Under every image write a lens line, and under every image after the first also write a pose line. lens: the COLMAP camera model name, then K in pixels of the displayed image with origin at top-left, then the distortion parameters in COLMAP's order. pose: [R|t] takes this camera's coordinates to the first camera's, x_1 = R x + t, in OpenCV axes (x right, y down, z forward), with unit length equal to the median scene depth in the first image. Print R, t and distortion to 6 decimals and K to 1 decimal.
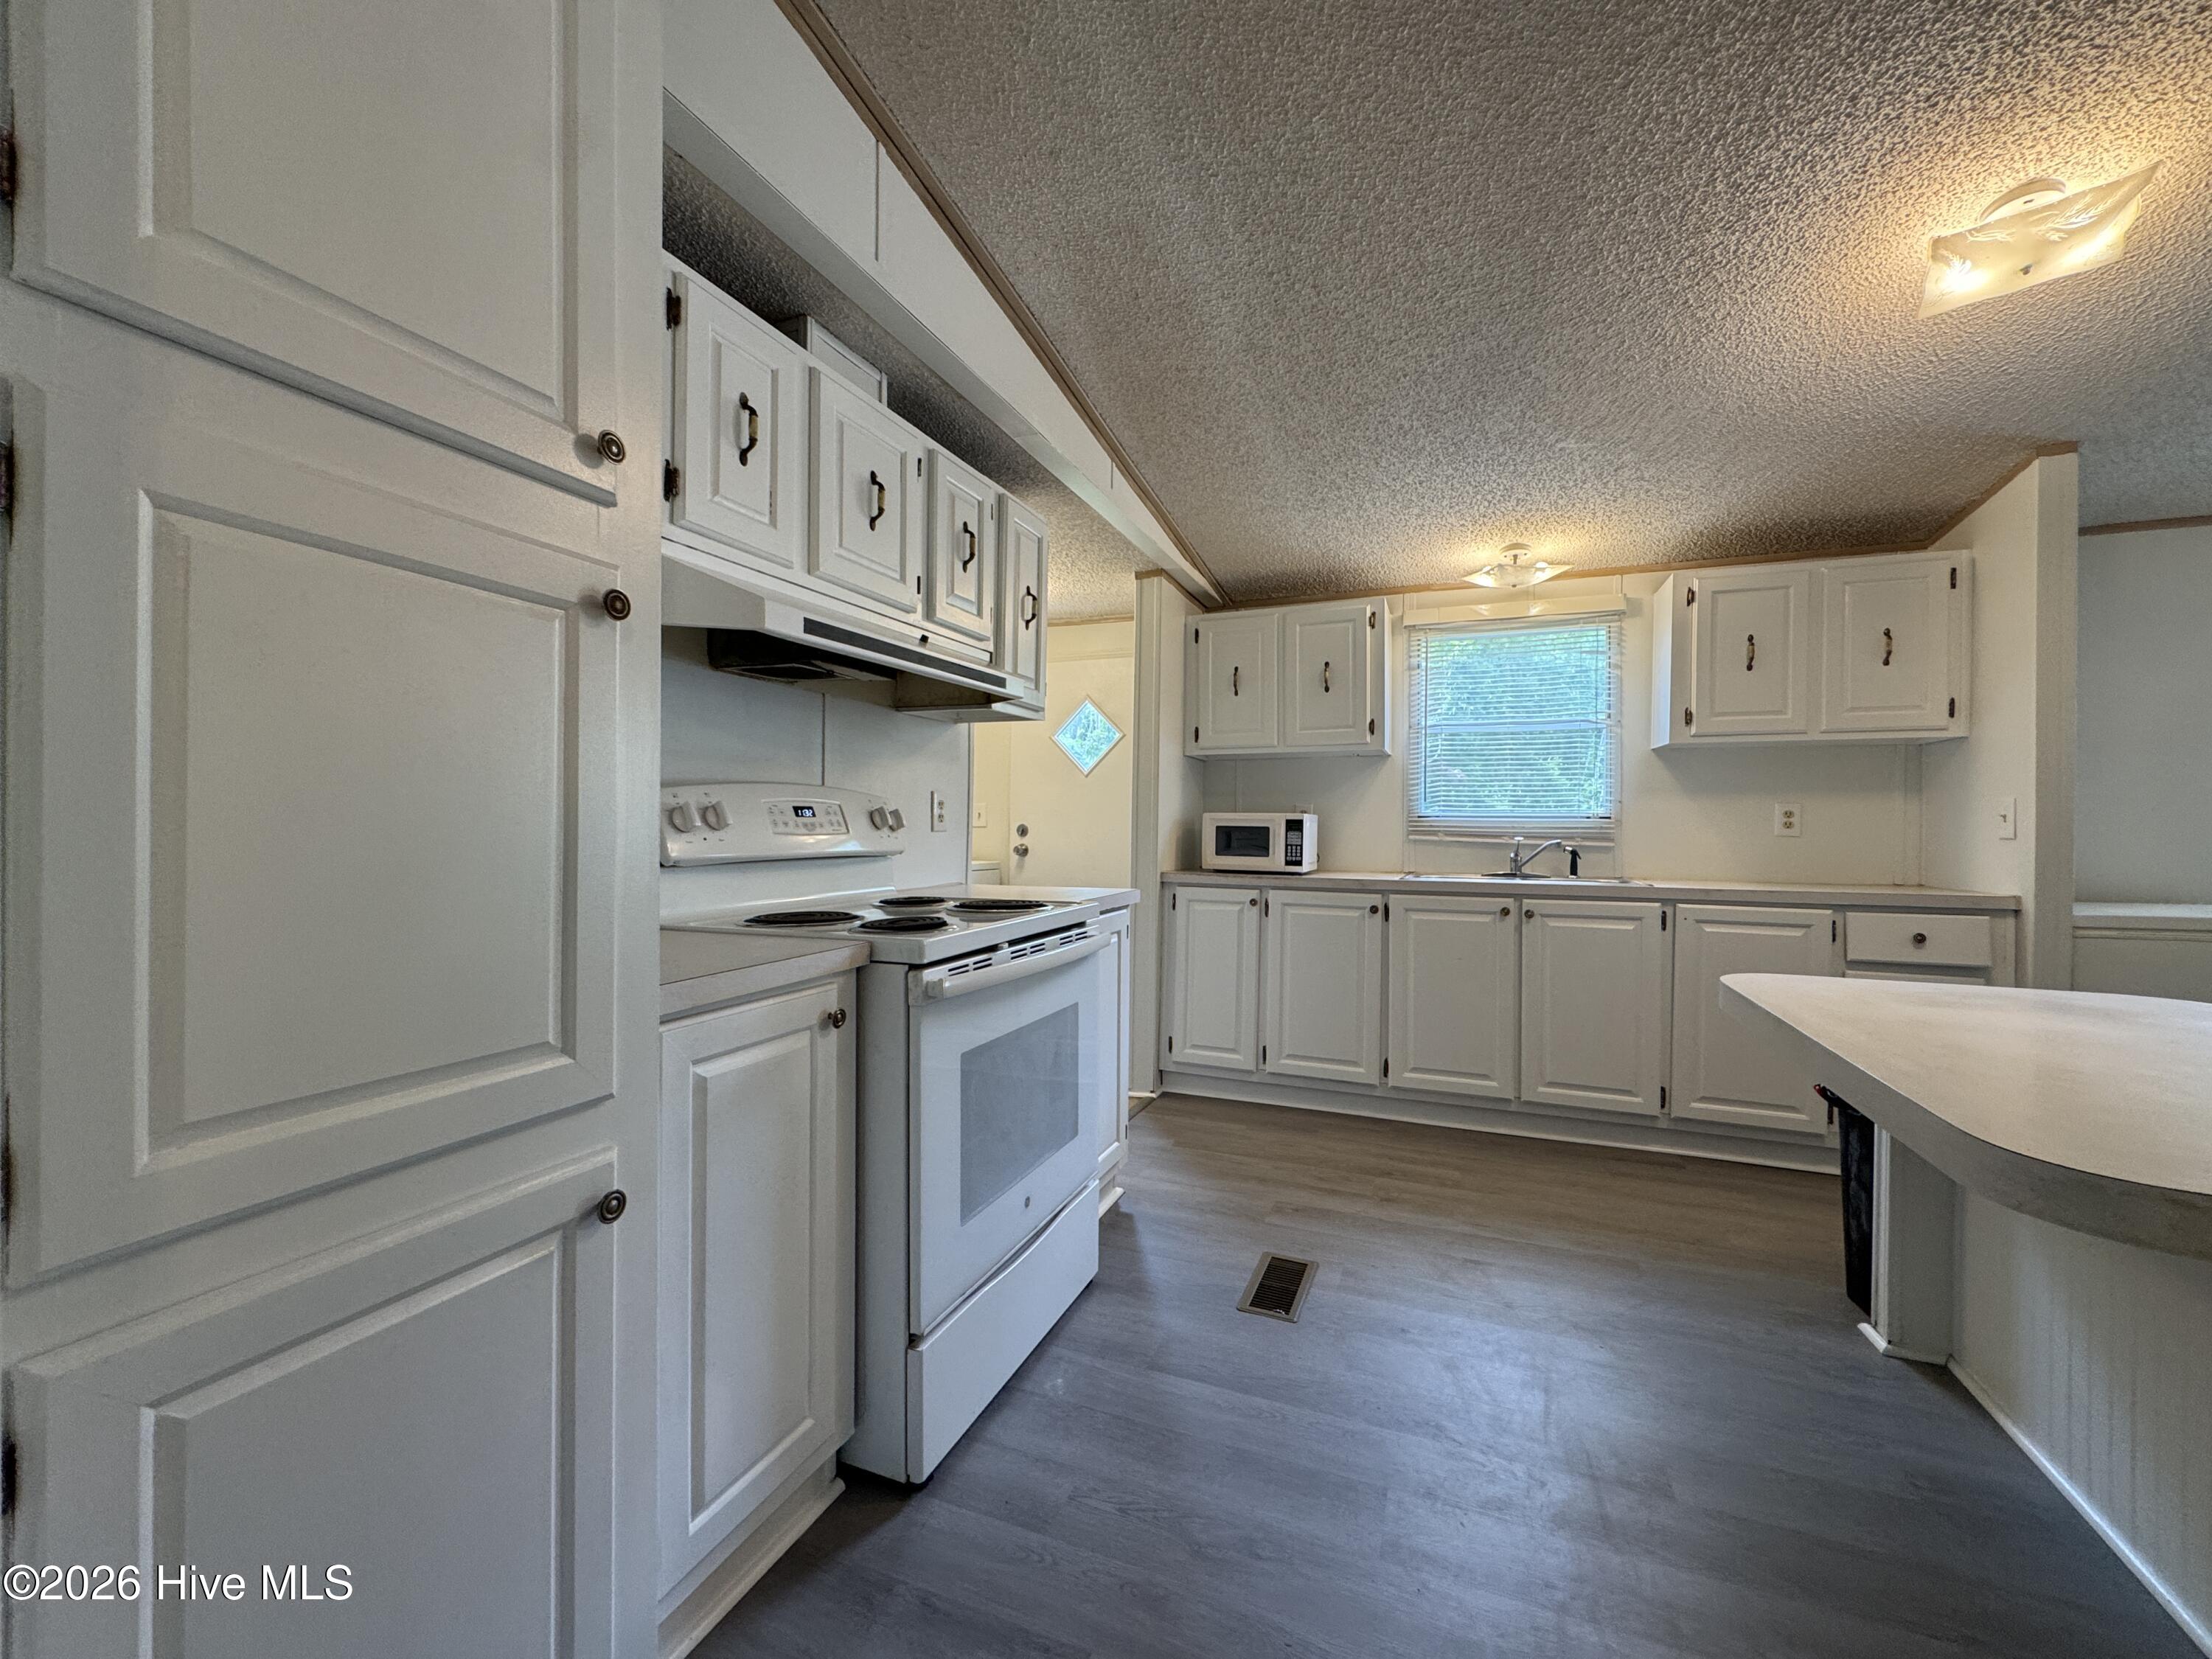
lens RADIAL K [[935.7, 0, 1072.0], [0, 935.7, 829.3], [0, 0, 1]] dist [-0.002551, -0.000073]
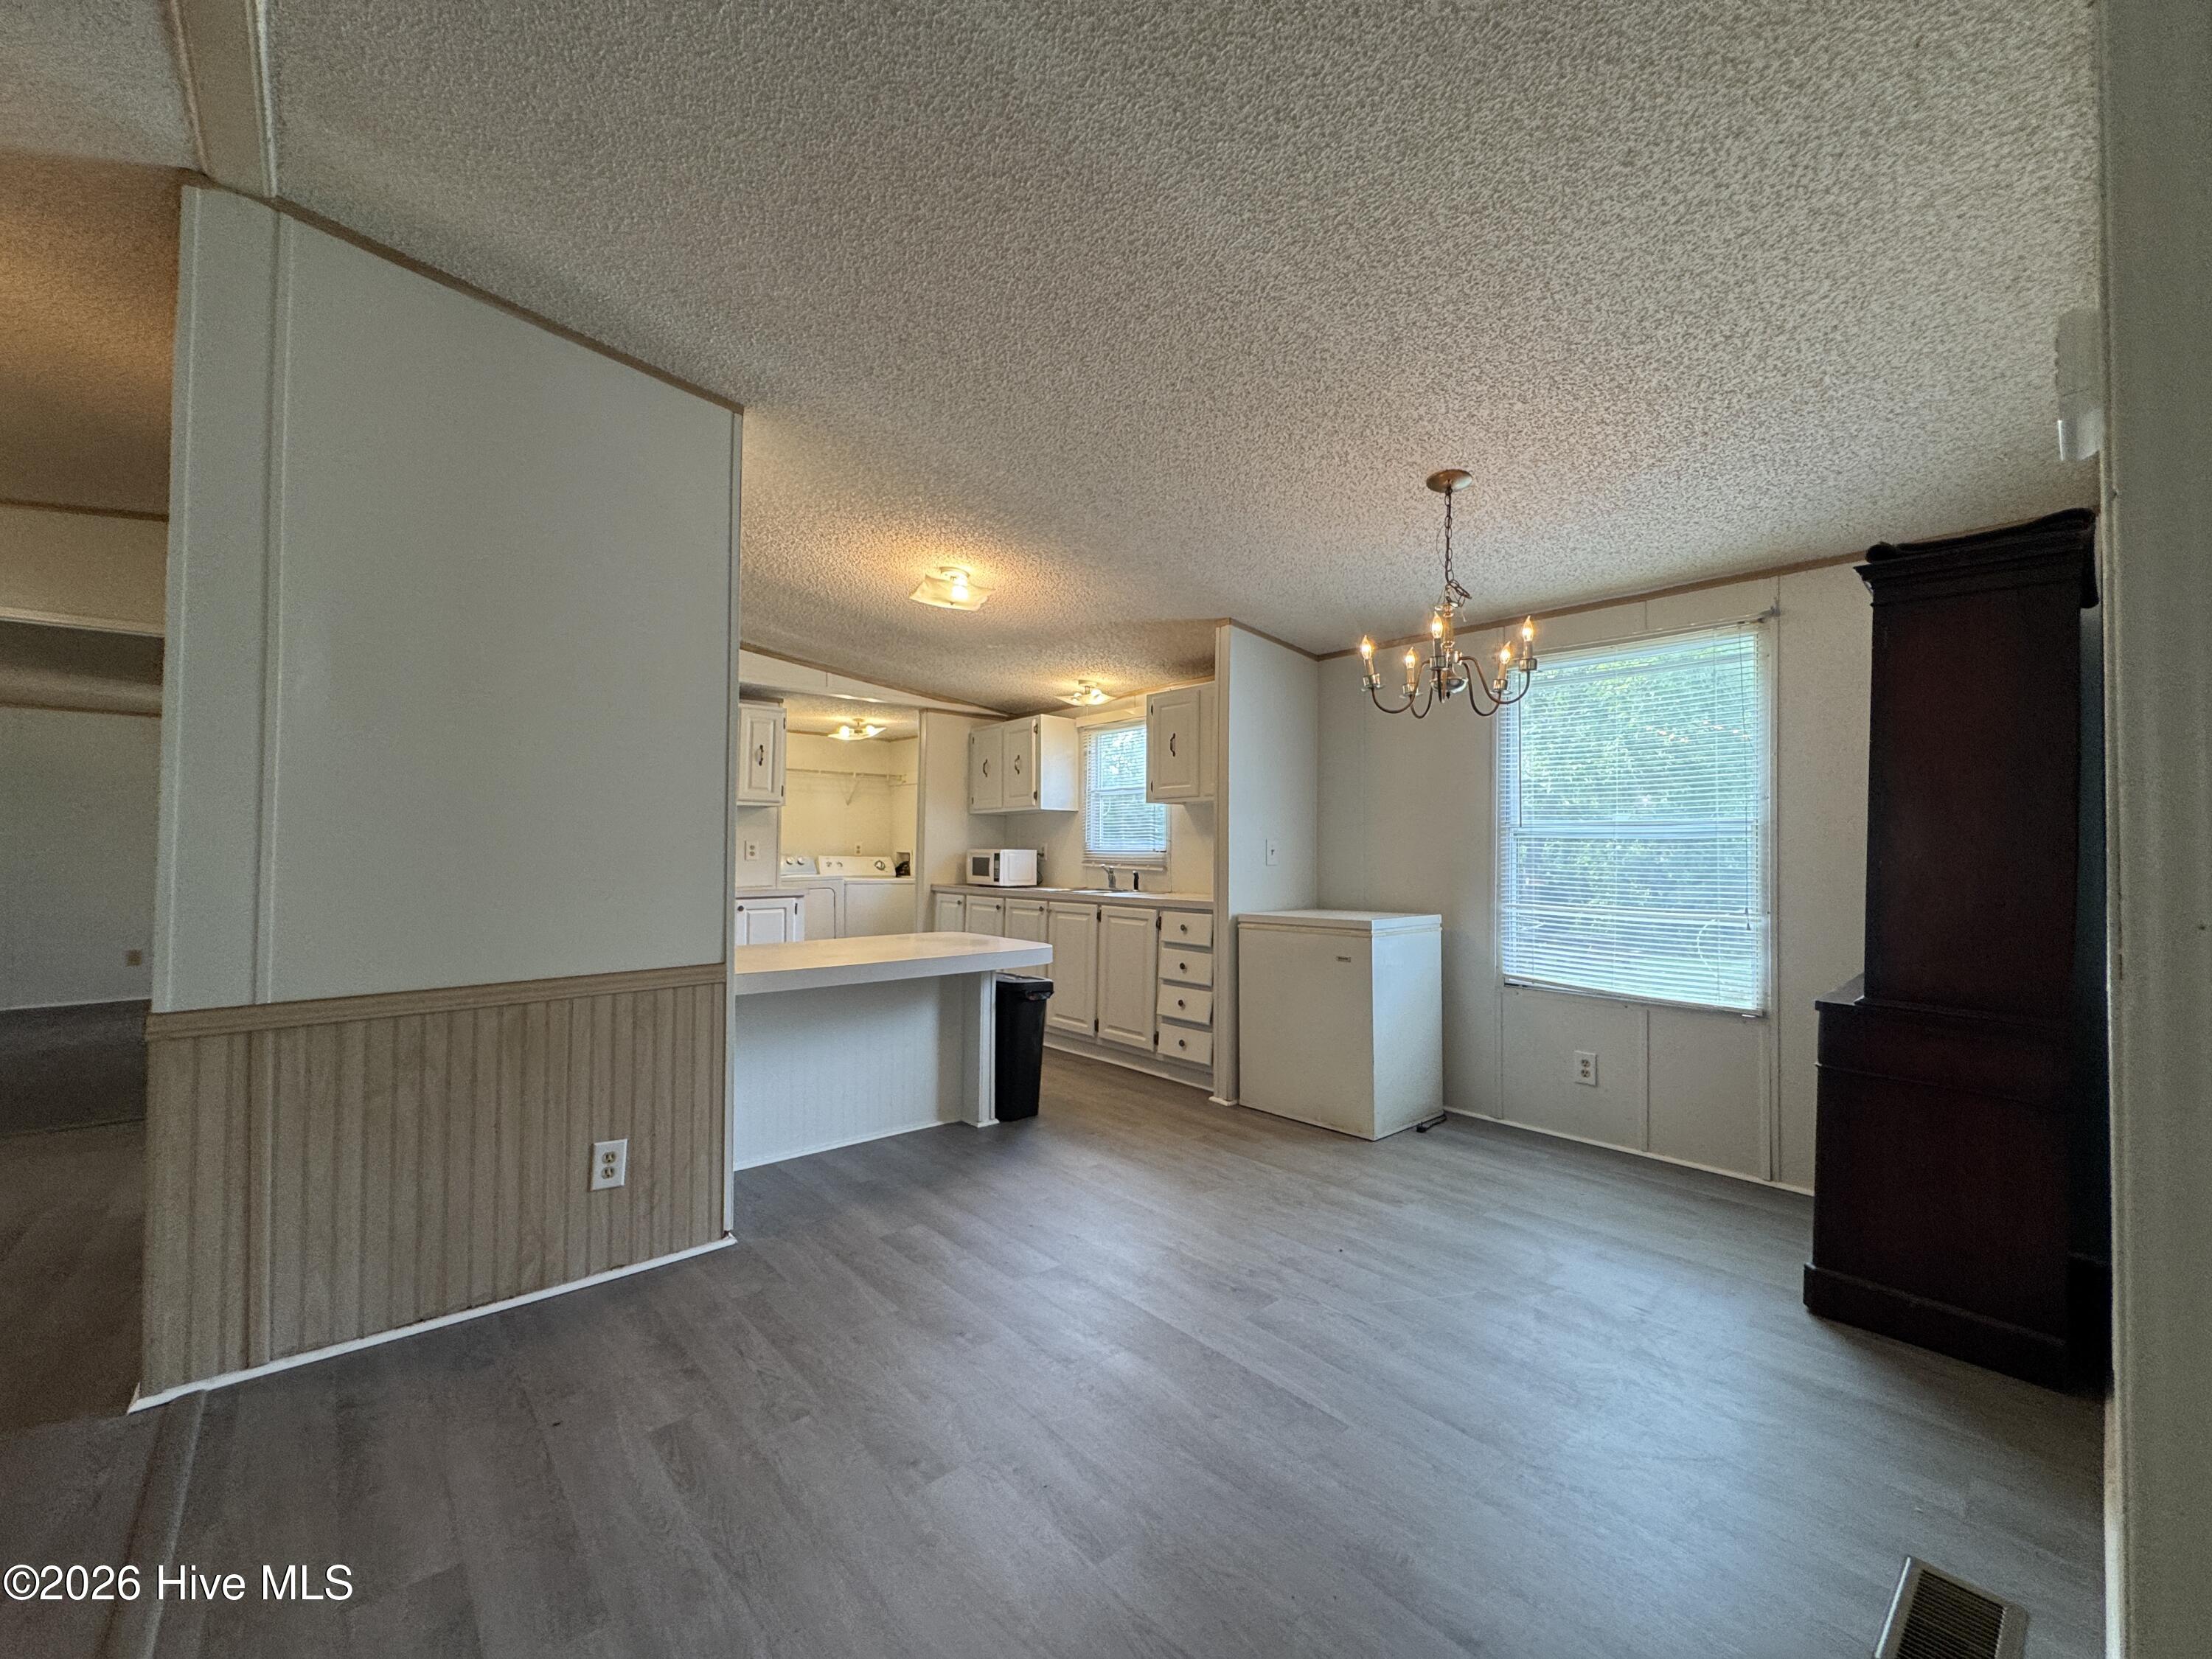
lens RADIAL K [[885.5, 0, 1106.0], [0, 885.5, 829.5], [0, 0, 1]] dist [-0.002594, 0.000527]
pose [[0.929281, -0.010731, -0.369217, 1.103099], [-0.000795, 0.999517, -0.031051, -0.004859], [0.369372, 0.029148, 0.928824, -0.406250]]
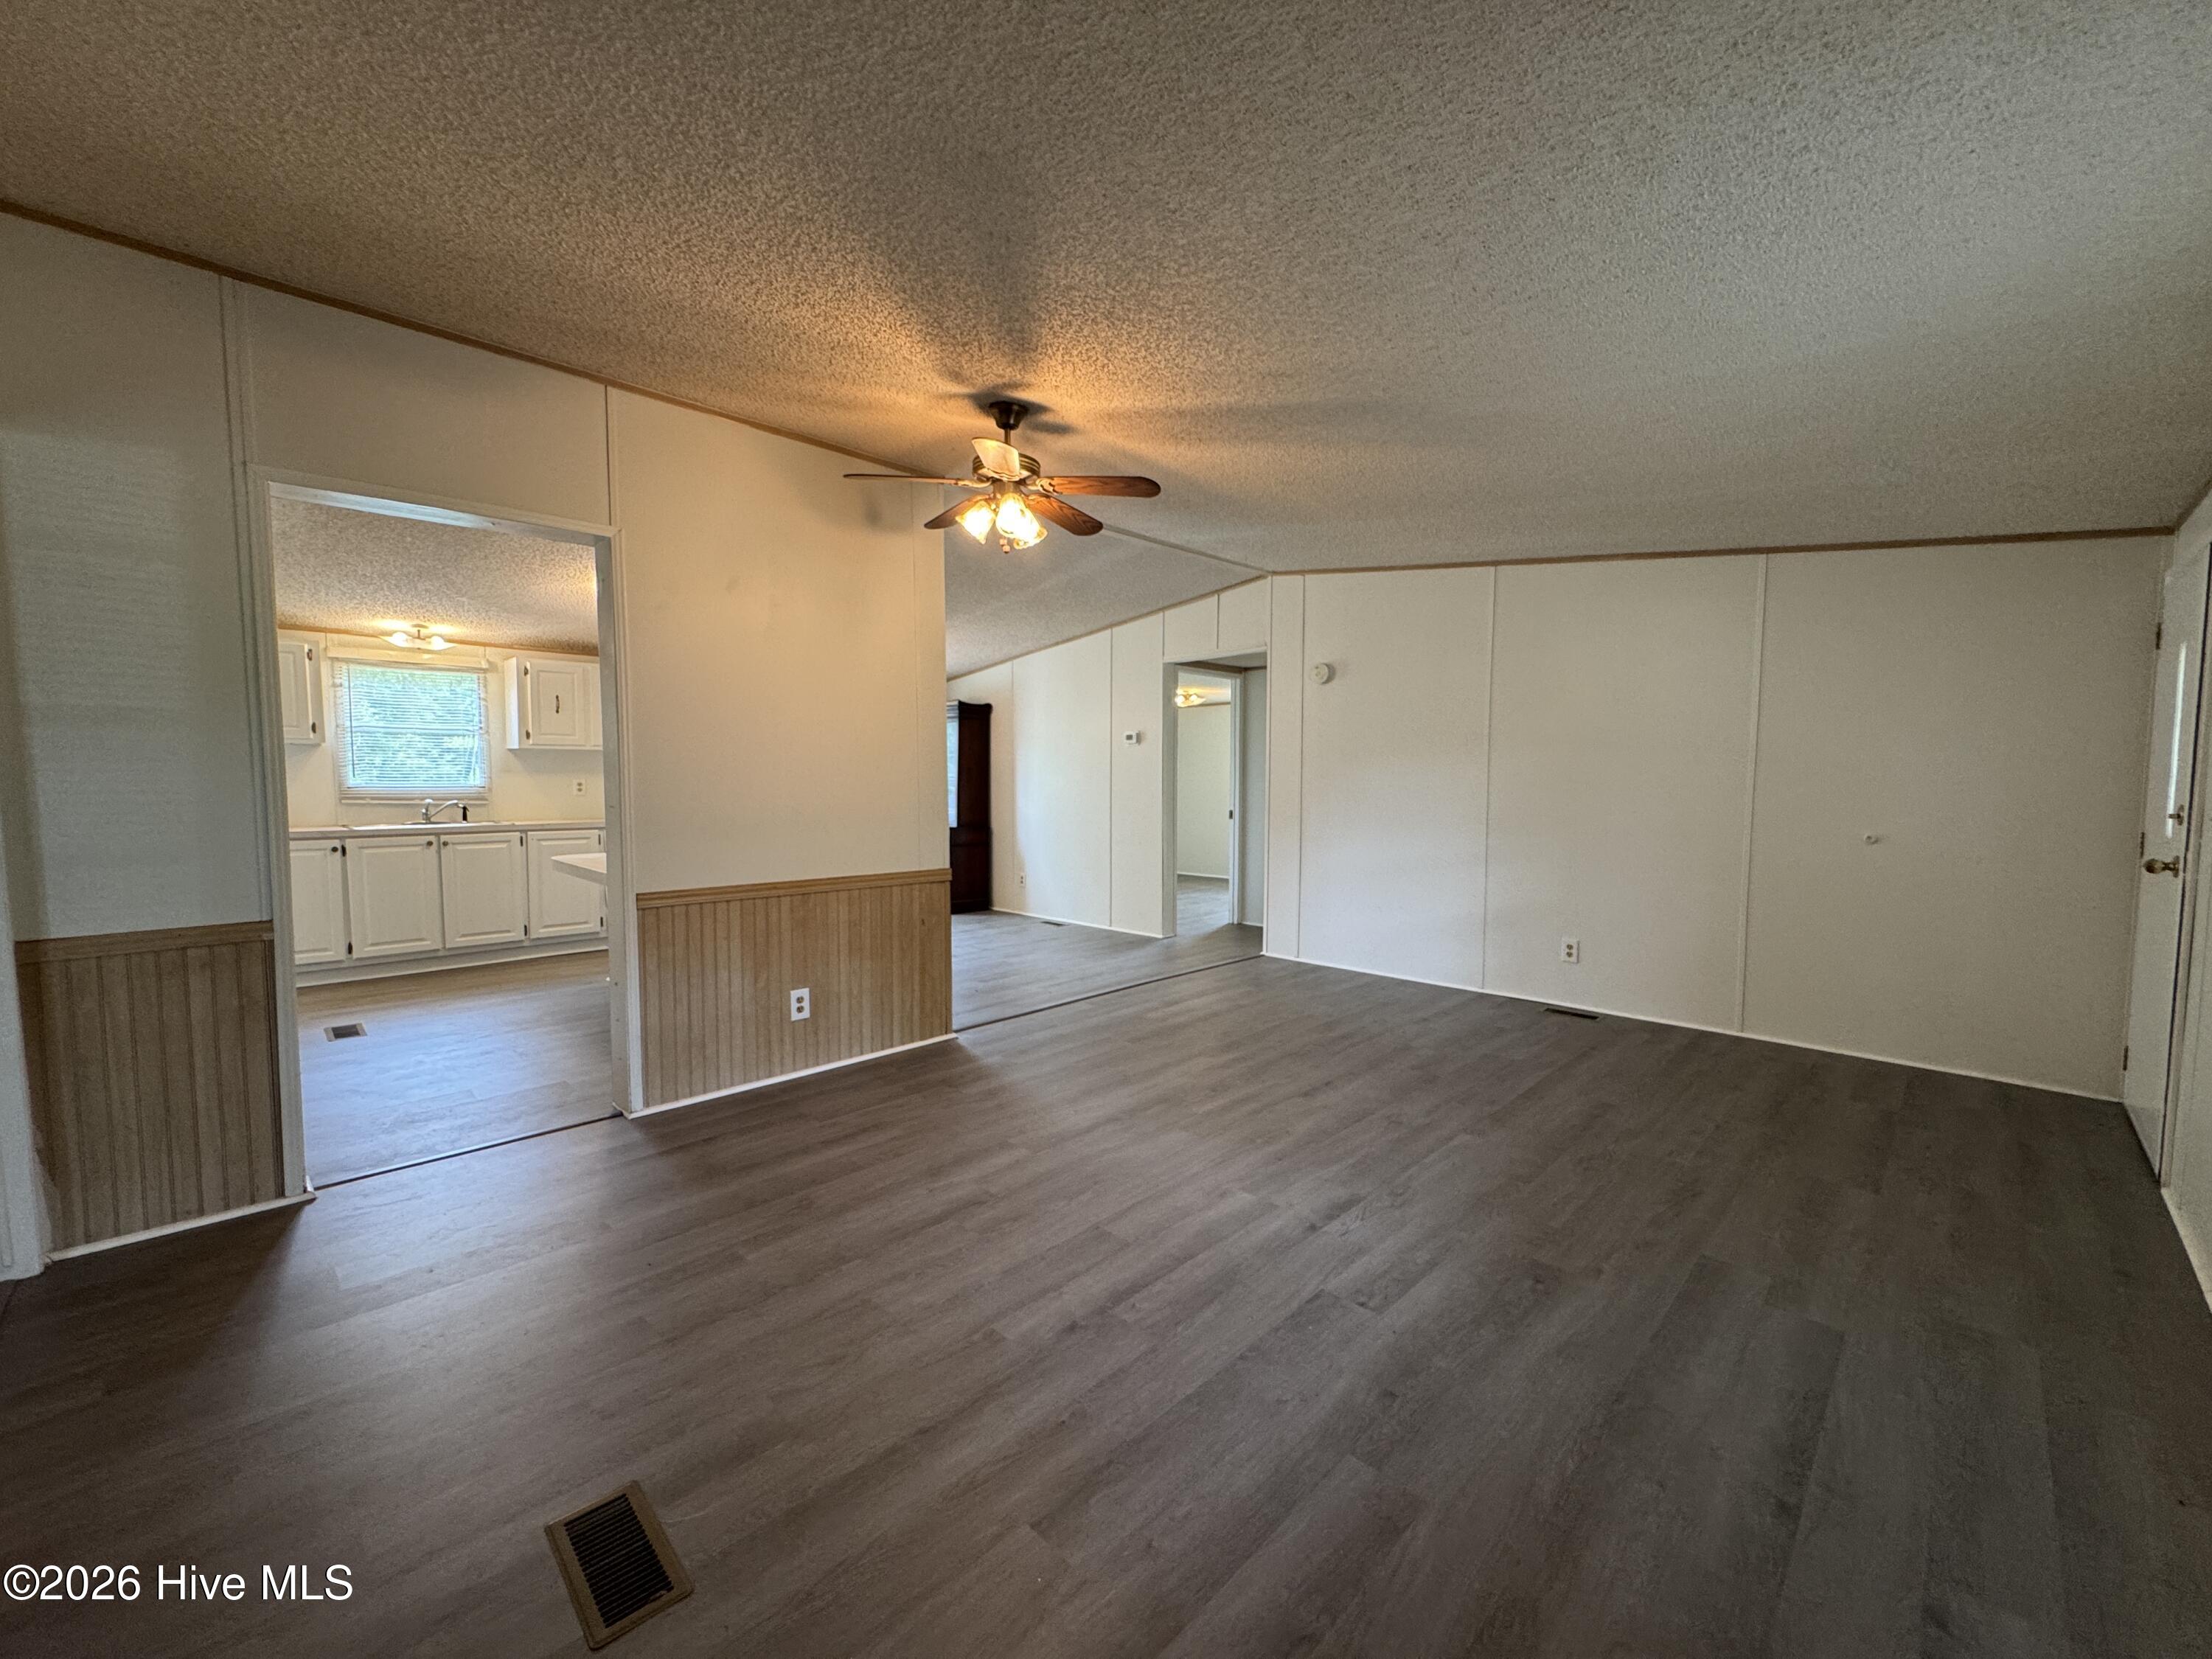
lens RADIAL K [[885.5, 0, 1106.0], [0, 885.5, 829.5], [0, 0, 1]] dist [-0.002594, 0.000527]
pose [[0.385798, -0.062941, 0.920434, -0.543435], [0.006495, 0.997831, 0.065511, -0.036474], [-0.922560, -0.019296, 0.385370, -0.766009]]
